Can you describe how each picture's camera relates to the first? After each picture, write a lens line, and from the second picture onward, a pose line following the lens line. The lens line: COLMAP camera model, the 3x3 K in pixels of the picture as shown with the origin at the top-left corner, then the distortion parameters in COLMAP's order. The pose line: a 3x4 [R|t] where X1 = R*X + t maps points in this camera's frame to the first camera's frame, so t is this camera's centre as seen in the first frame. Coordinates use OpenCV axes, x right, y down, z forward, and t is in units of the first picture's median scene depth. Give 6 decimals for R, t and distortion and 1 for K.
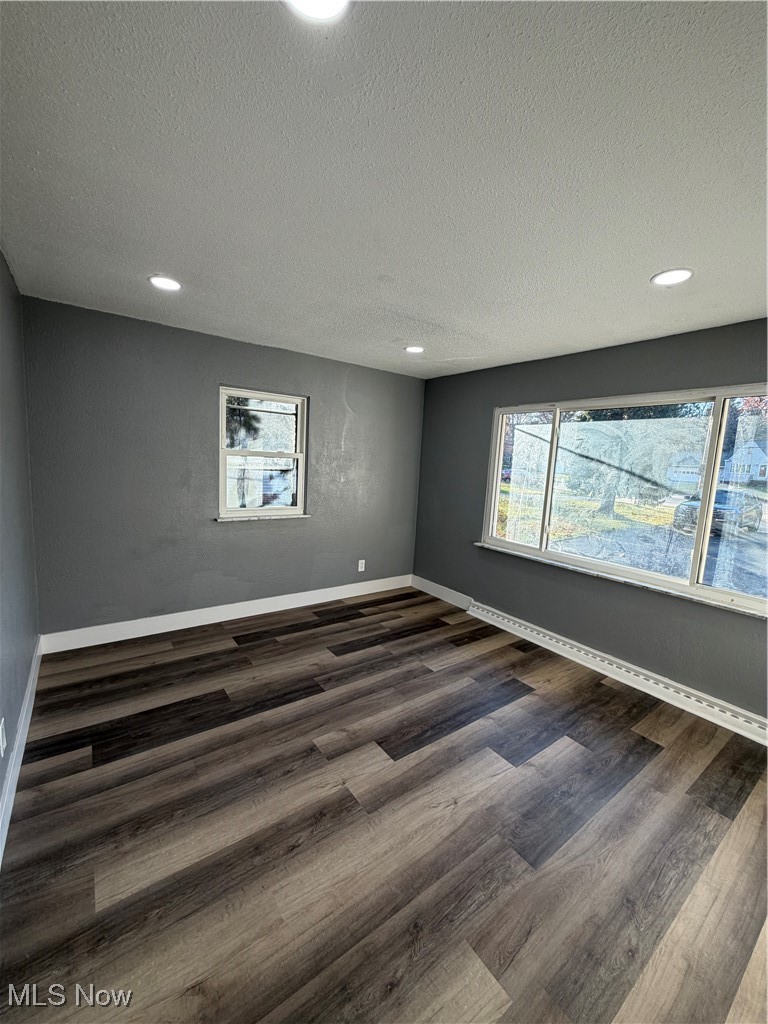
lens RADIAL K [[407.7, 0, 379.2], [0, 407.7, 513.6], [0, 0, 1]] dist [-0.001115, 0.000486]
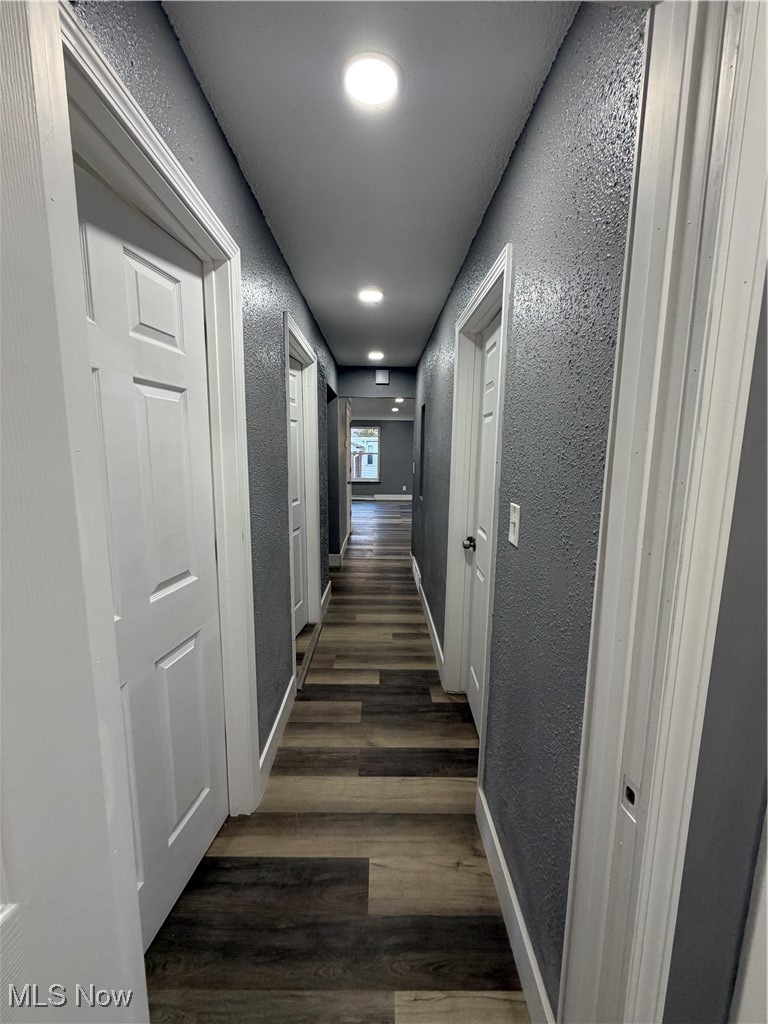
lens RADIAL K [[407.7, 0, 383.3], [0, 407.7, 510.4], [0, 0, 1]] dist [-0.001115, 0.000486]
pose [[-0.812278, -0.146362, 0.564609, -2.748936], [0.017538, 0.961438, 0.274462, -1.083413], [-0.583007, 0.232842, -0.778388, 6.744266]]
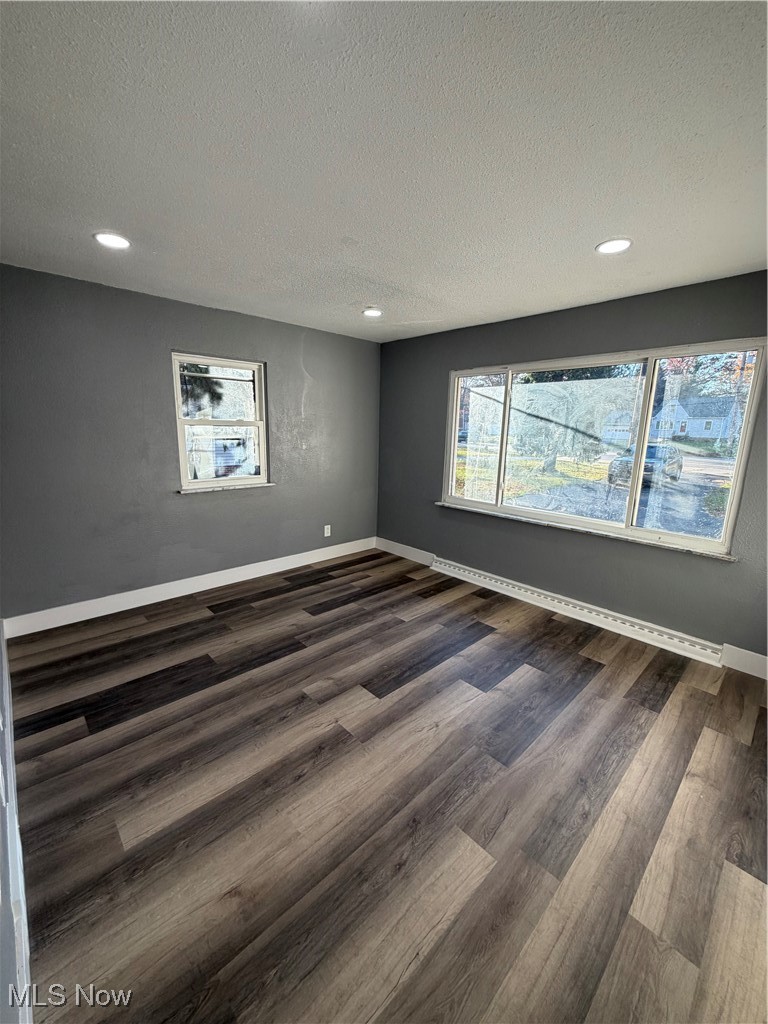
lens RADIAL K [[407.7, 0, 378.1], [0, 407.7, 514.0], [0, 0, 1]] dist [-0.001115, 0.000486]
pose [[0.992218, -0.053888, 0.112251, -0.054613], [0.044749, 0.995594, 0.082399, 0.012808], [-0.116196, -0.076735, 0.990258, -0.050119]]
